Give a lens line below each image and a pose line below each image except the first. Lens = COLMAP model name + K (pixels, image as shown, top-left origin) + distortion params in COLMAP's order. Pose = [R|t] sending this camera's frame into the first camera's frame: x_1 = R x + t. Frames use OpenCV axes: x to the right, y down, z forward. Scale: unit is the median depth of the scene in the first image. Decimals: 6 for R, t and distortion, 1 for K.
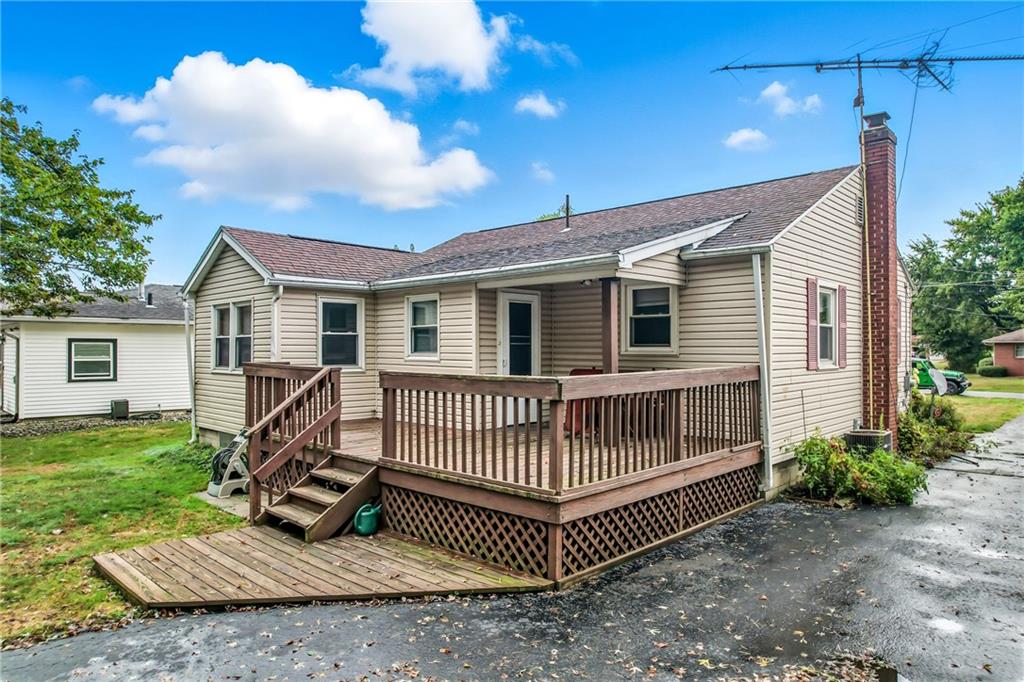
lens RADIAL K [[643.3, 0, 514.7], [0, 643.3, 342.3], [0, 0, 1]] dist [-0.015851, 0.003565]
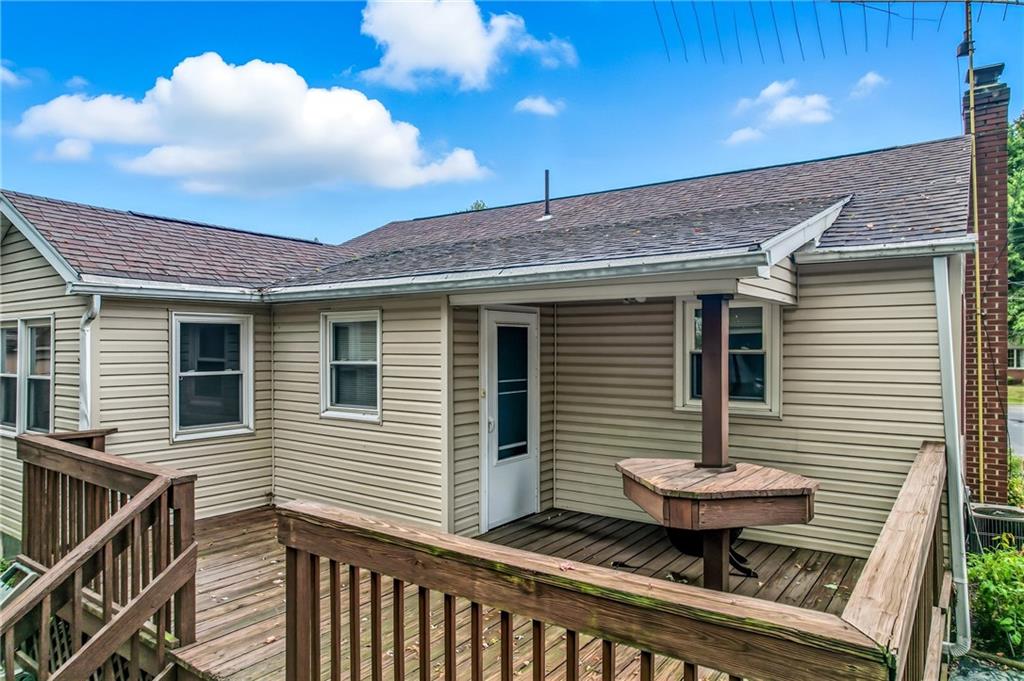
lens RADIAL K [[643.3, 0, 510.5], [0, 643.3, 345.5], [0, 0, 1]] dist [-0.015851, 0.003565]
pose [[0.990352, 0.000551, 0.138570, -0.076670], [-0.001566, 0.999973, 0.007216, -0.046053], [-0.138562, -0.007363, 0.990326, 0.367828]]
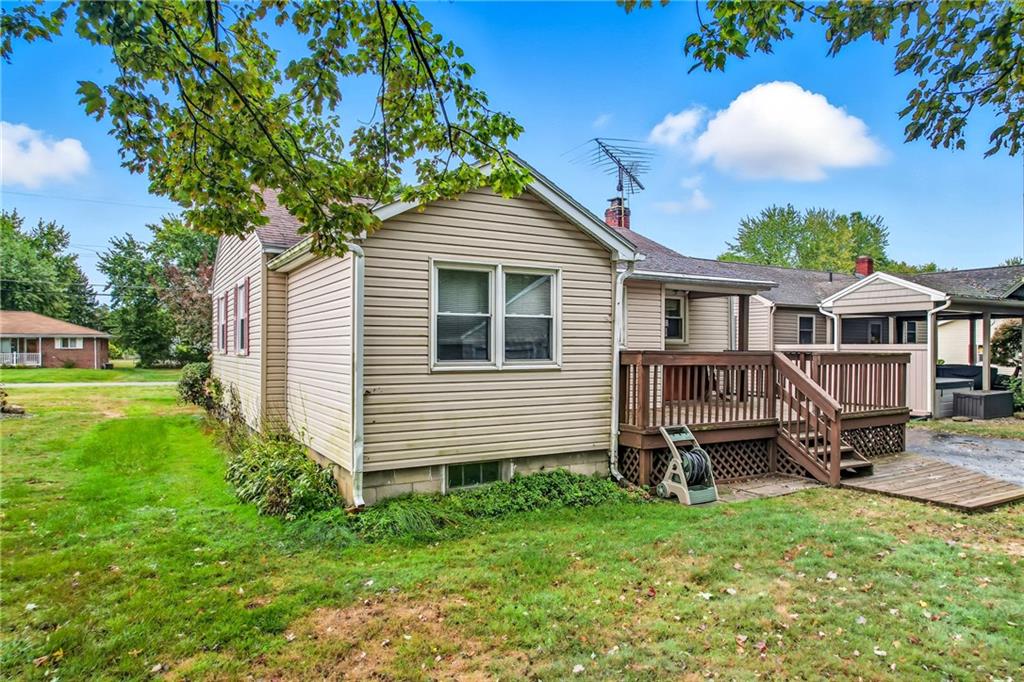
lens RADIAL K [[643.3, 0, 511.3], [0, 643.3, 344.6], [0, 0, 1]] dist [-0.015851, 0.003565]
pose [[0.285102, 0.006256, 0.958477, -1.152171], [-0.013104, 0.999911, -0.002629, 0.025322], [-0.958408, -0.011810, 0.285158, 0.837417]]
